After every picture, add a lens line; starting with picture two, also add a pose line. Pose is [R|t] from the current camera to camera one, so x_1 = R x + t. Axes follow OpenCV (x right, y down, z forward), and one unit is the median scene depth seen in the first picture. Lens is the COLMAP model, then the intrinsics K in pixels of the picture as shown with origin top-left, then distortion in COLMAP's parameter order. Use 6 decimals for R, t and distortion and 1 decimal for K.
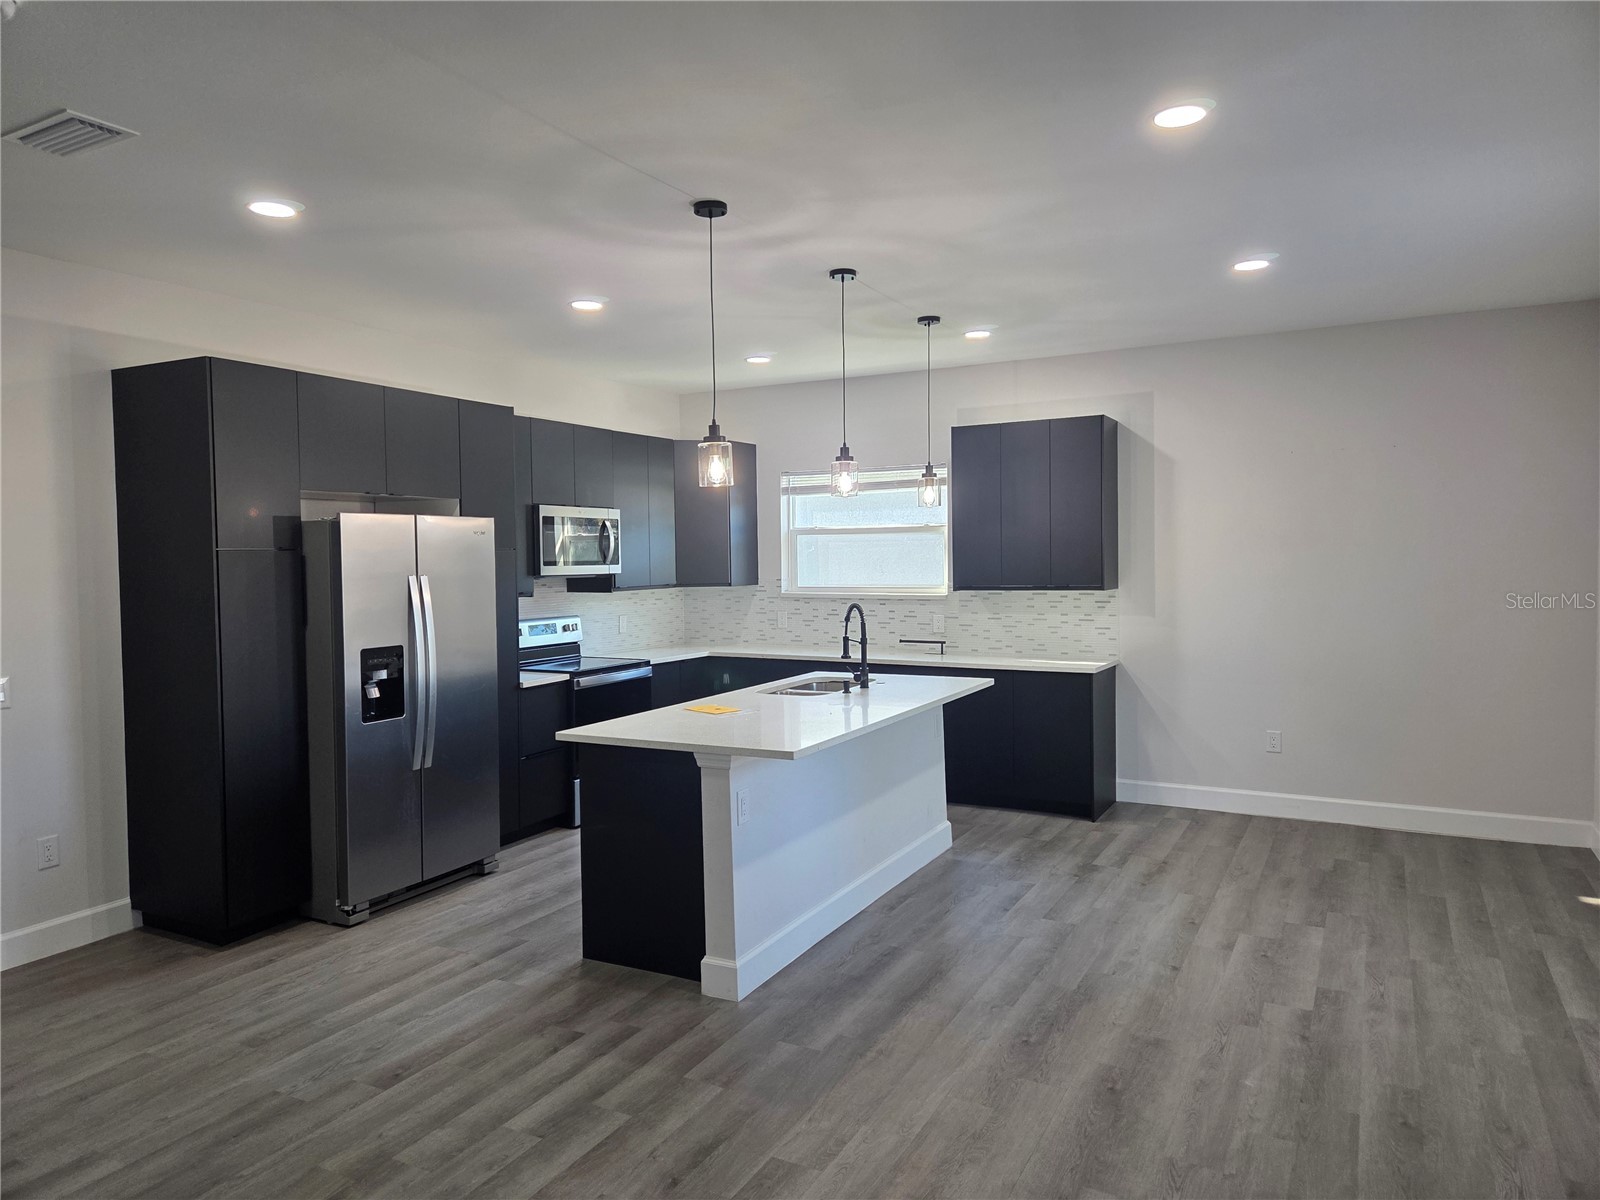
lens RADIAL K [[1073.2, 0, 797.7], [0, 1073.2, 584.3], [0, 0, 1]] dist [0.043902, -0.018956]
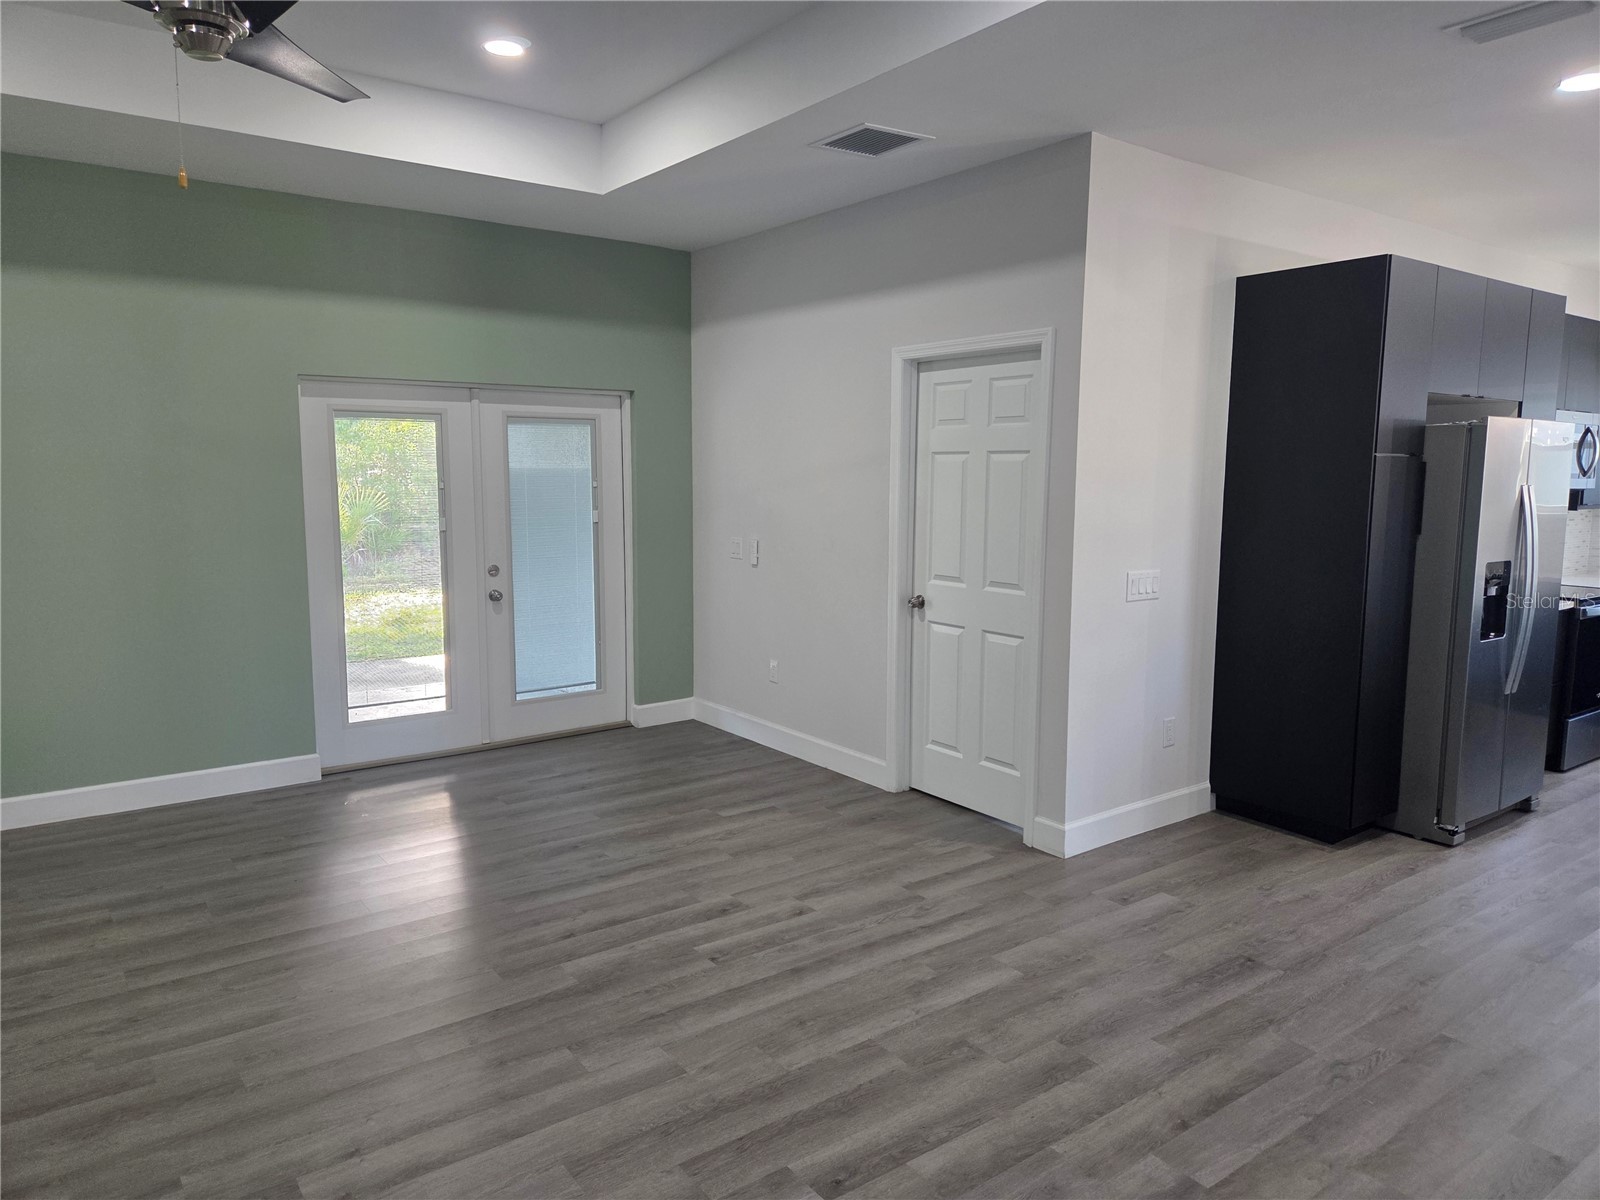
lens RADIAL K [[1073.2, 0, 796.1], [0, 1073.2, 596.8], [0, 0, 1]] dist [0.043902, -0.018956]
pose [[0.897081, 0.069581, -0.436354, -0.542792], [-0.029202, 0.994701, 0.098580, 0.013767], [0.440901, -0.075692, 0.894359, -0.119167]]
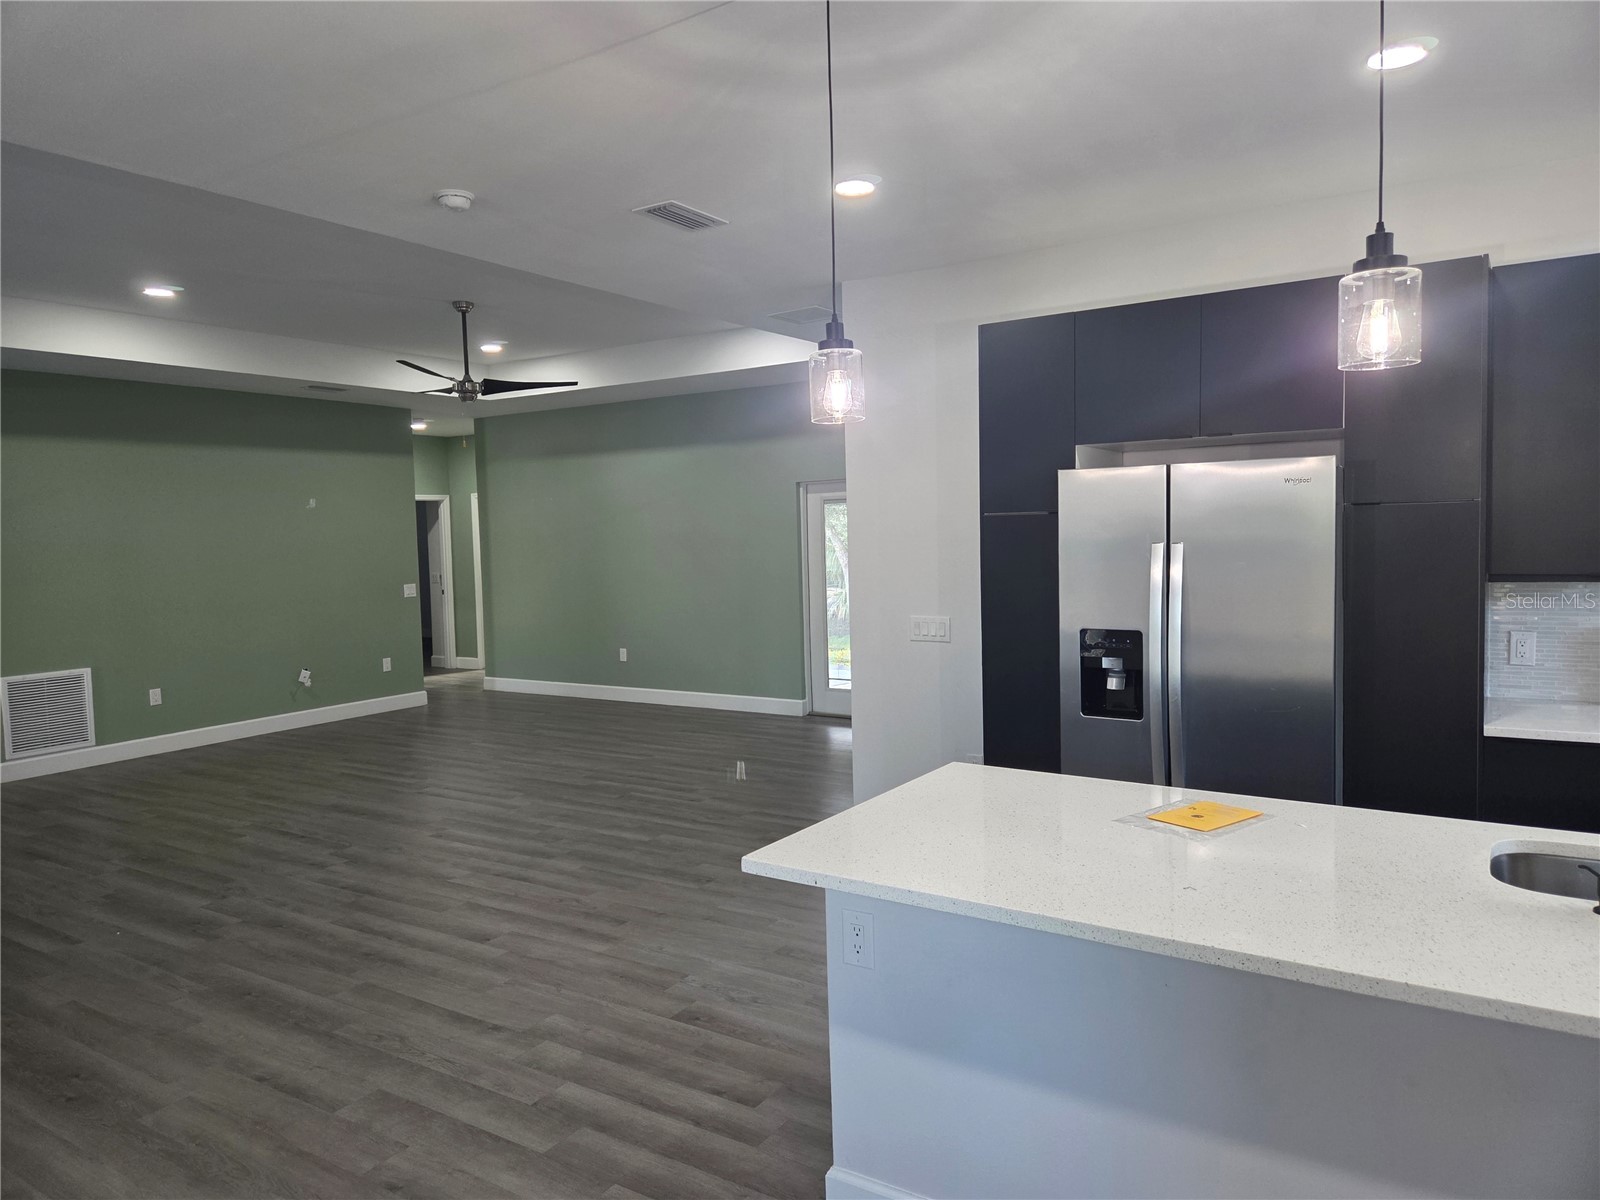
lens RADIAL K [[1073.2, 0, 798.1], [0, 1073.2, 612.5], [0, 0, 1]] dist [0.043902, -0.018956]
pose [[-0.095099, 0.091186, -0.991283, 0.470811], [0.000899, 0.995803, 0.091516, -0.032159], [0.995467, 0.007812, -0.094782, 0.882169]]
